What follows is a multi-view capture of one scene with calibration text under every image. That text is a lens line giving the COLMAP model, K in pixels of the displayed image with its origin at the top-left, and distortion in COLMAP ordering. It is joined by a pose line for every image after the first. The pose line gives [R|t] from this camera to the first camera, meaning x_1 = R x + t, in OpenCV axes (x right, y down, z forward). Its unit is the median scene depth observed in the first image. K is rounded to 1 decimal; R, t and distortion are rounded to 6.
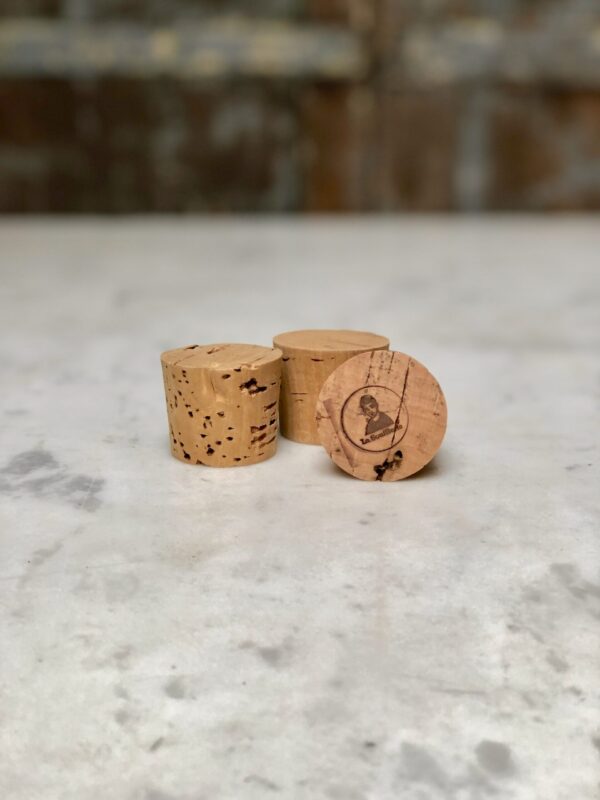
lens RADIAL K [[1327.9, 0, 300.0], [0, 1327.9, 400.0], [0, 0, 1]] dist [-0.132692, 1.006313]
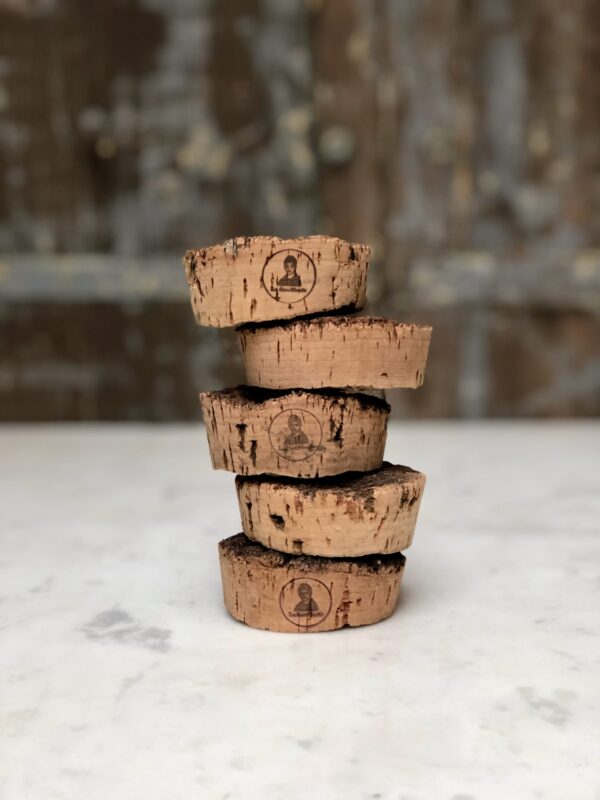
lens RADIAL K [[1308.3, 0, 300.0], [0, 1308.3, 400.0], [0, 0, 1]] dist [0.016576, 0.100433]
pose [[0.999891, -0.004586, -0.014045, -0.004971], [0.002389, 0.988284, -0.152607, 0.034873], [0.014580, 0.152557, 0.988187, -0.288587]]
